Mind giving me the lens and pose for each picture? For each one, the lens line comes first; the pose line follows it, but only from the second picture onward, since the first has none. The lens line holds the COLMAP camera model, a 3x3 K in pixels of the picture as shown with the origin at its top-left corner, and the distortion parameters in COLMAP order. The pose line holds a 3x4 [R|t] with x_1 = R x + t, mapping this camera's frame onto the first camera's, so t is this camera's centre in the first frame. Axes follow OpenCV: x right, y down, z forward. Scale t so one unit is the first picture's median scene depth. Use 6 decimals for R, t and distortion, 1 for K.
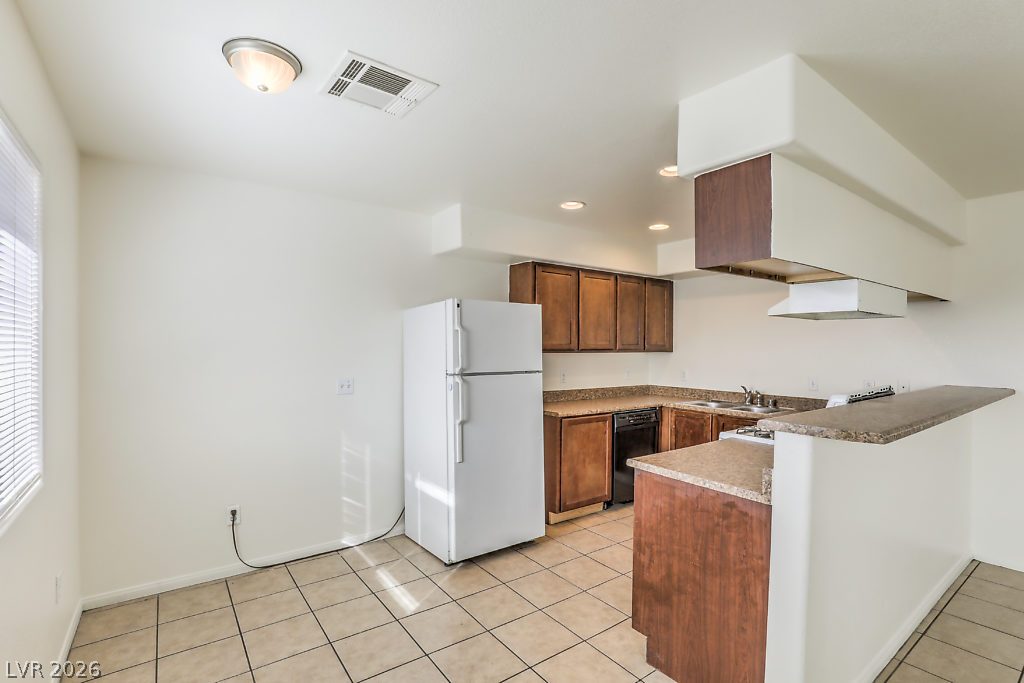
lens RADIAL K [[478.5, 0, 512.0], [0, 478.5, 341.5], [0, 0, 1]] dist [-0.029746, -0.000203]
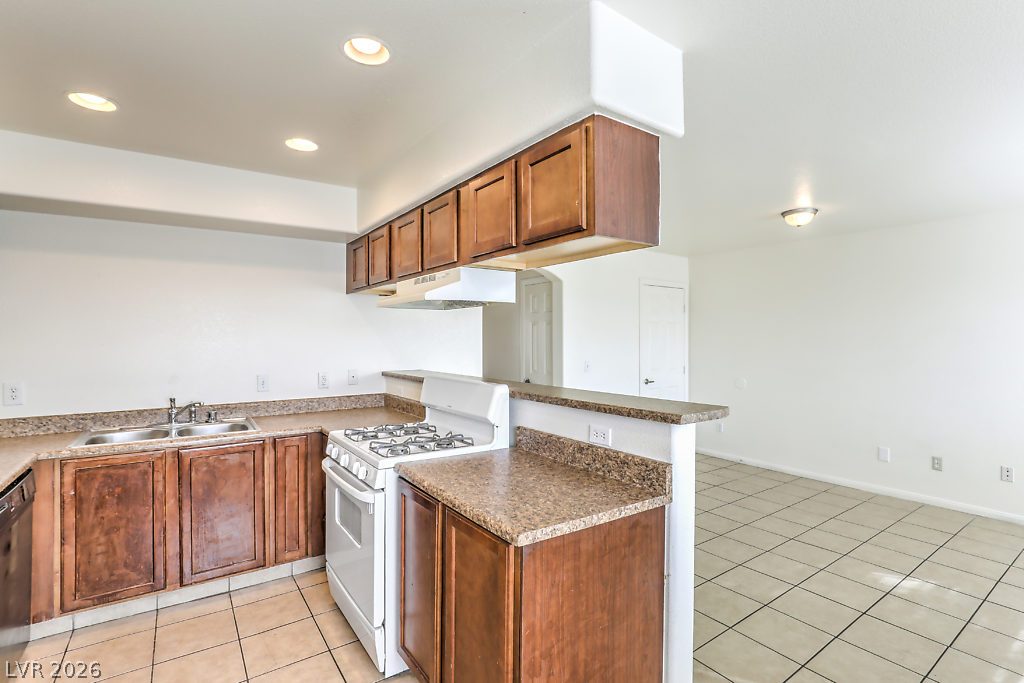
lens RADIAL K [[479.3, 0, 506.4], [0, 479.3, 337.4], [0, 0, 1]] dist [-0.026823, 0.000041]
pose [[0.029732, 0.000922, 0.999557, -0.234992], [-0.003928, 0.999992, -0.000805, 0.006689], [-0.999550, -0.003902, 0.029736, 0.713160]]
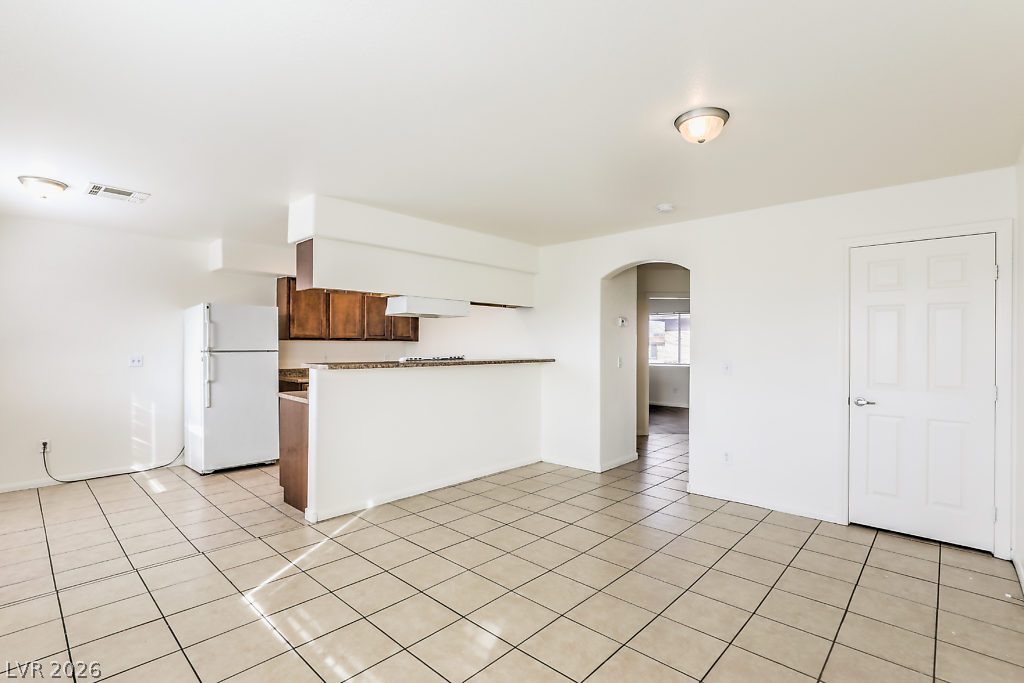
lens RADIAL K [[479.3, 0, 506.4], [0, 479.3, 337.4], [0, 0, 1]] dist [-0.026823, 0.000041]
pose [[0.983989, 0.000877, 0.178229, 0.556579], [0.000903, 0.999951, -0.009906, 0.038752], [-0.178229, 0.009909, 0.983939, -0.681238]]
